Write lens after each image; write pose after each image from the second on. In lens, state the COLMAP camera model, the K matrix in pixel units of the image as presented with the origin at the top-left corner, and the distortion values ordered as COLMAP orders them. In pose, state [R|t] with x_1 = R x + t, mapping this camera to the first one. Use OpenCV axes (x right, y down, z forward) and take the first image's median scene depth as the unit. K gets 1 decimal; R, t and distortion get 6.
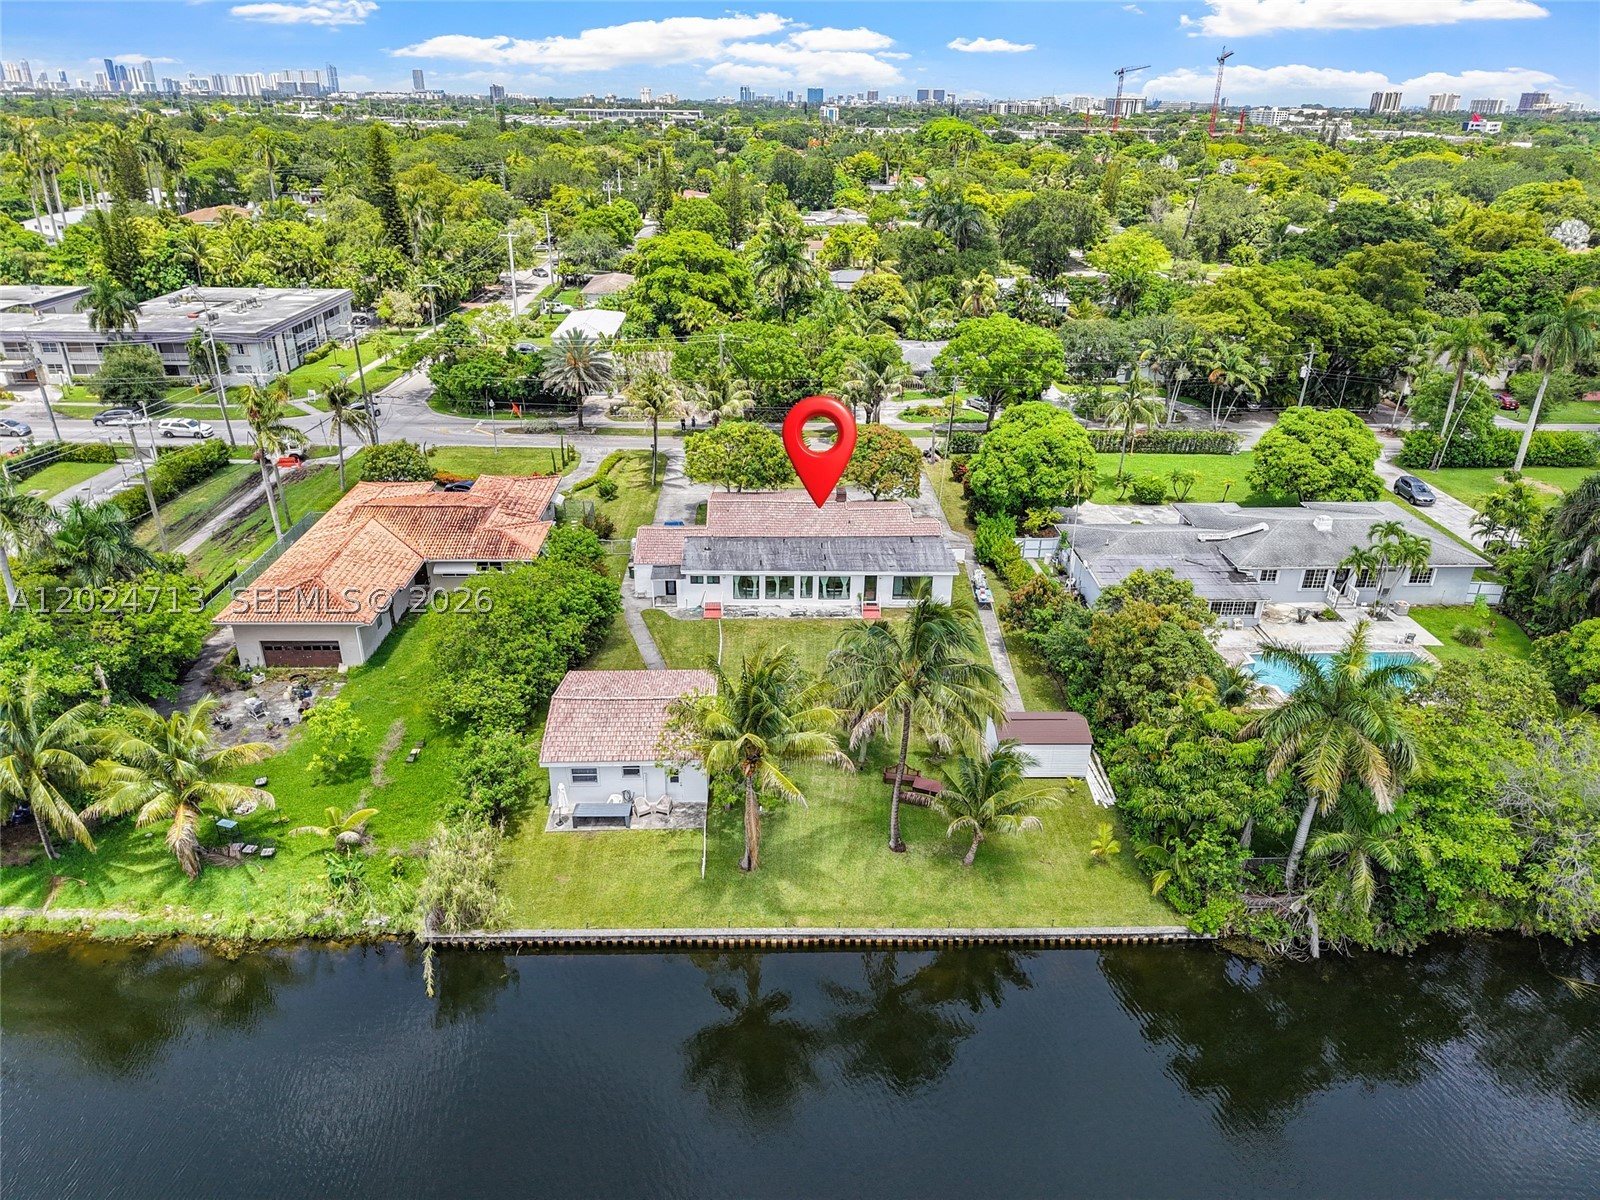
lens RADIAL K [[1080.4, 0, 800.0], [0, 1080.4, 600.0], [0, 0, 1]] dist [0.048528, -0.044767]
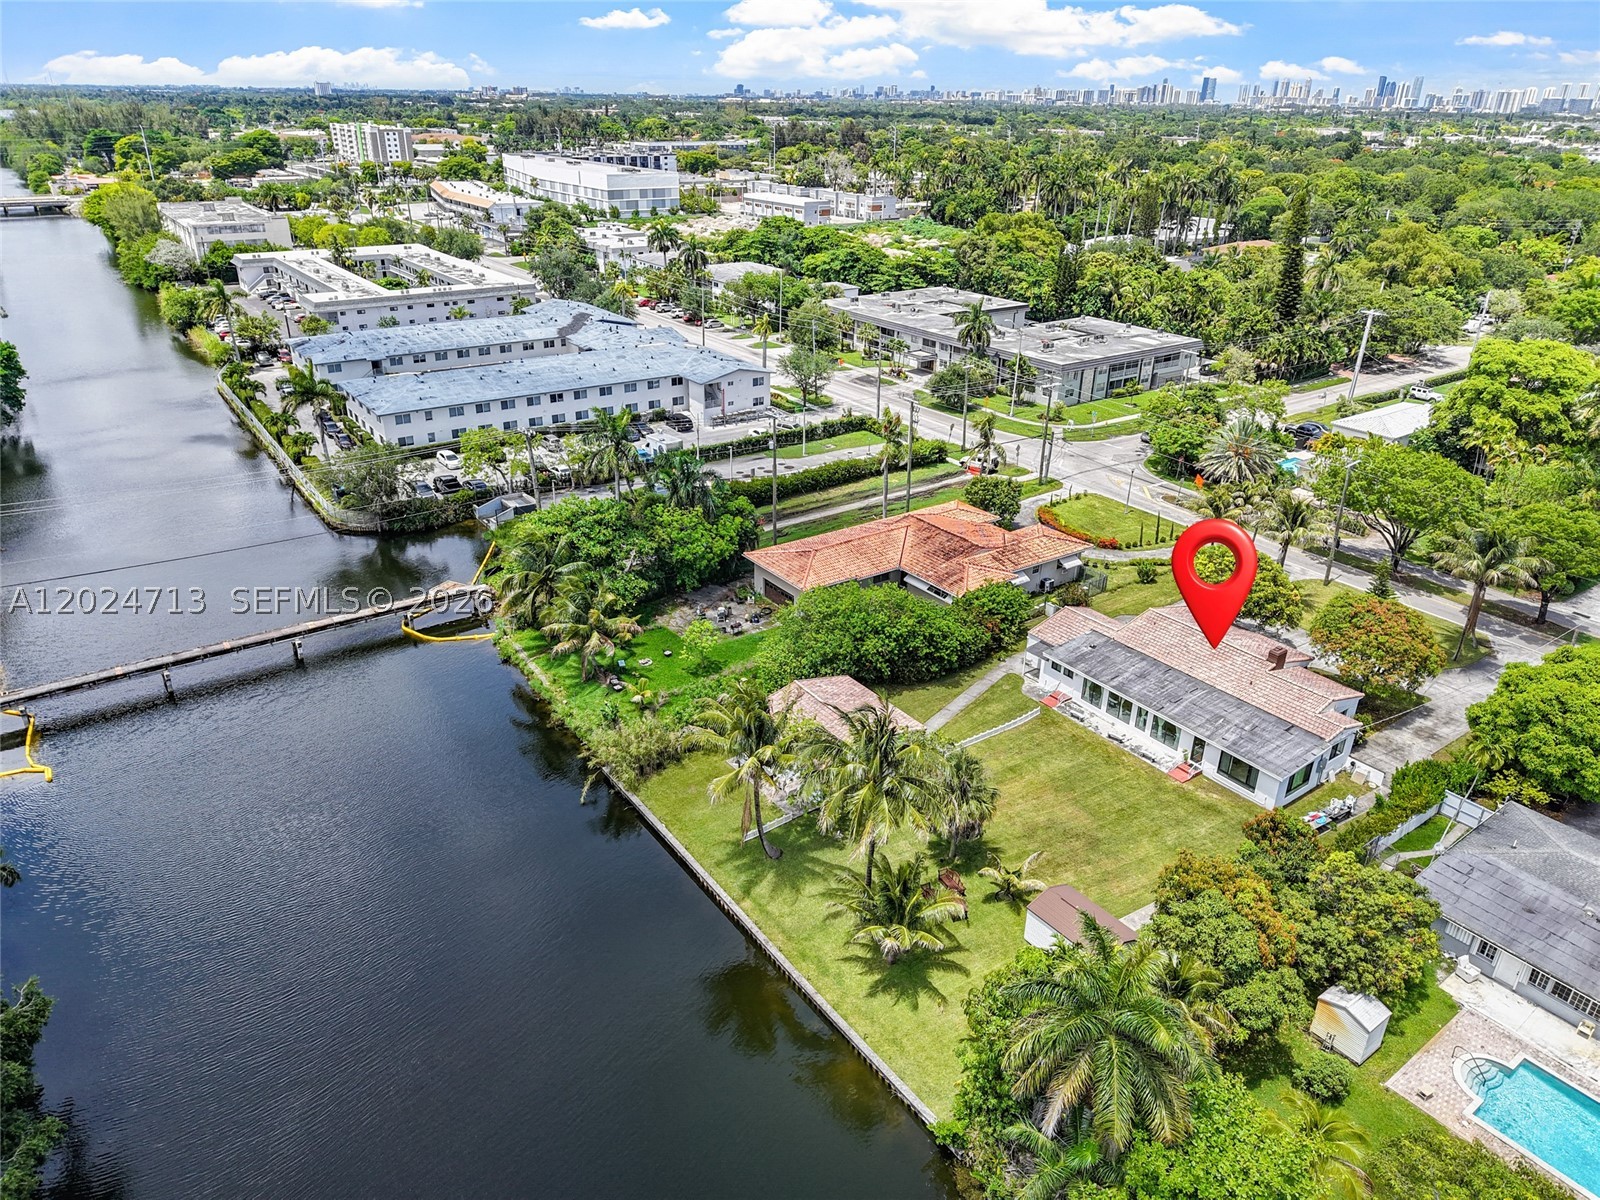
lens RADIAL K [[1080.4, 0, 800.0], [0, 1080.4, 600.0], [0, 0, 1]] dist [0.048528, -0.044767]
pose [[0.565453, 0.350362, -0.746665, 0.481244], [-0.358172, 0.919783, 0.160350, -0.143478], [0.742950, 0.176764, 0.645584, 0.092050]]
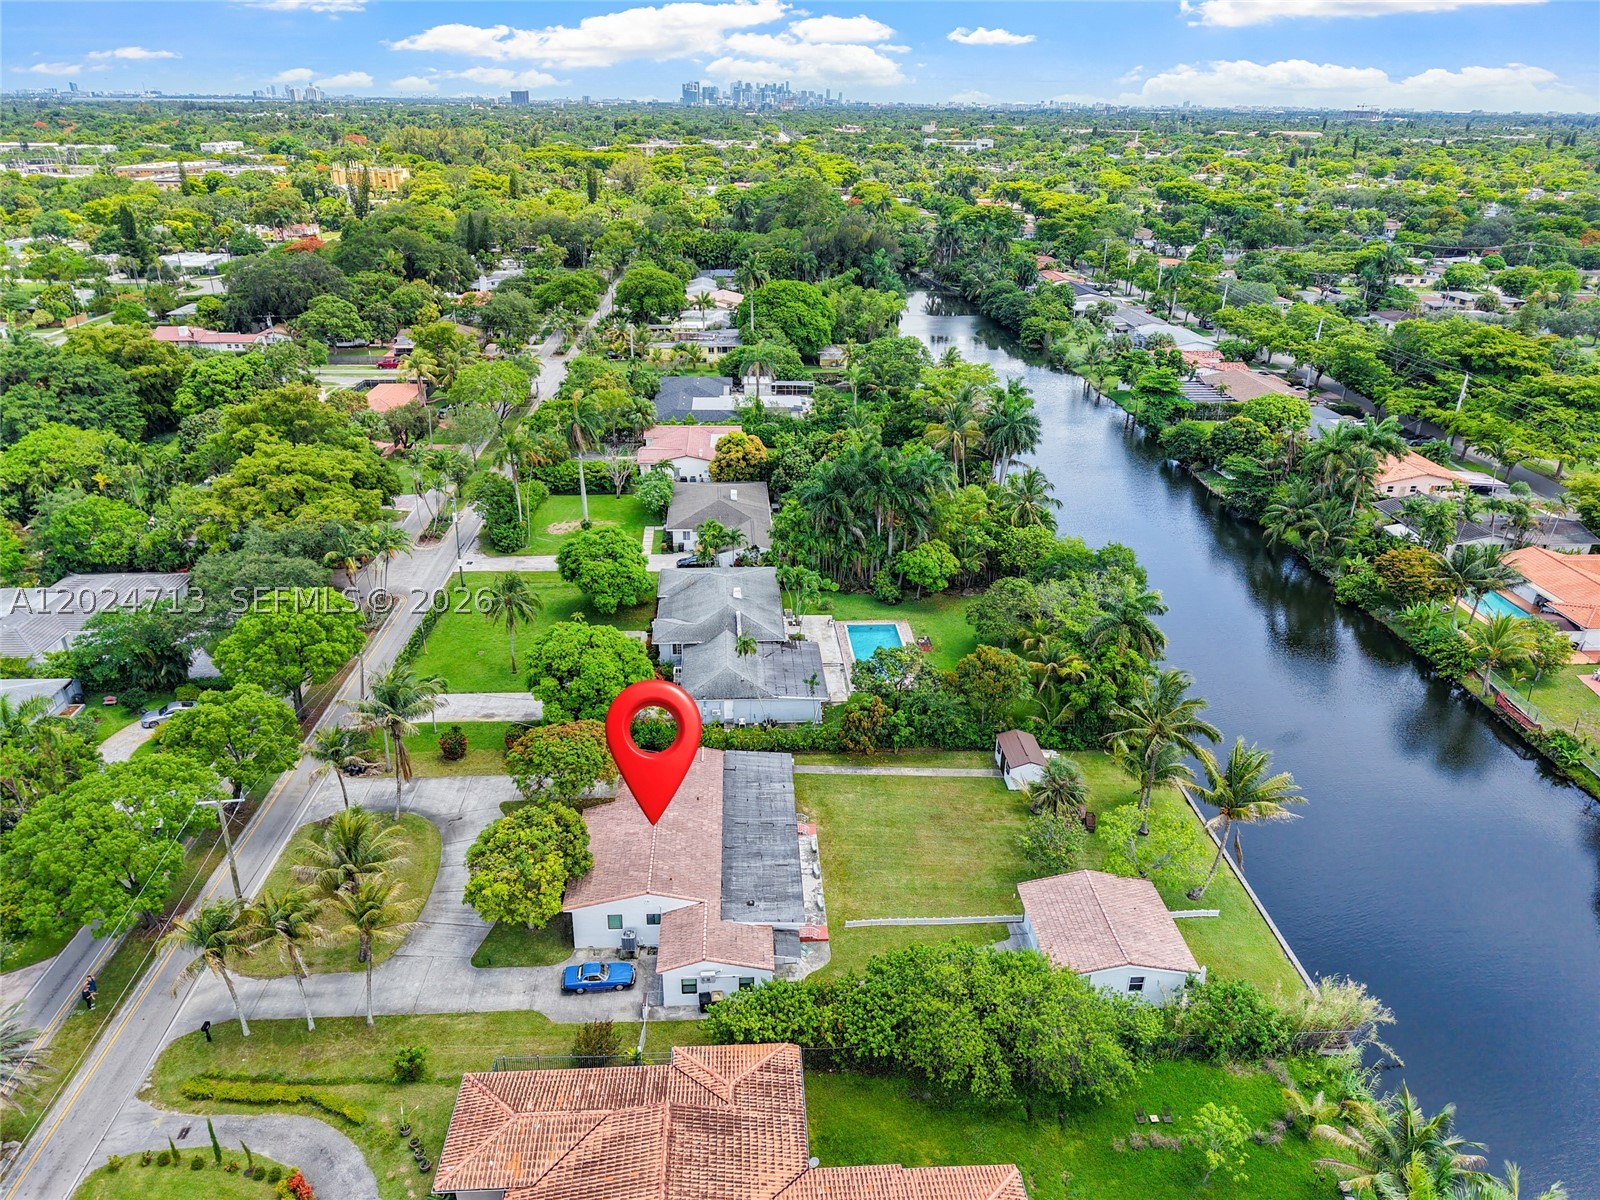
lens RADIAL K [[1080.4, 0, 800.0], [0, 1080.4, 600.0], [0, 0, 1]] dist [0.048528, -0.044767]
pose [[-0.030806, -0.430049, 0.902280, -0.721569], [0.408078, 0.818635, 0.404114, -0.546417], [-0.912427, 0.380650, 0.150275, 0.664547]]
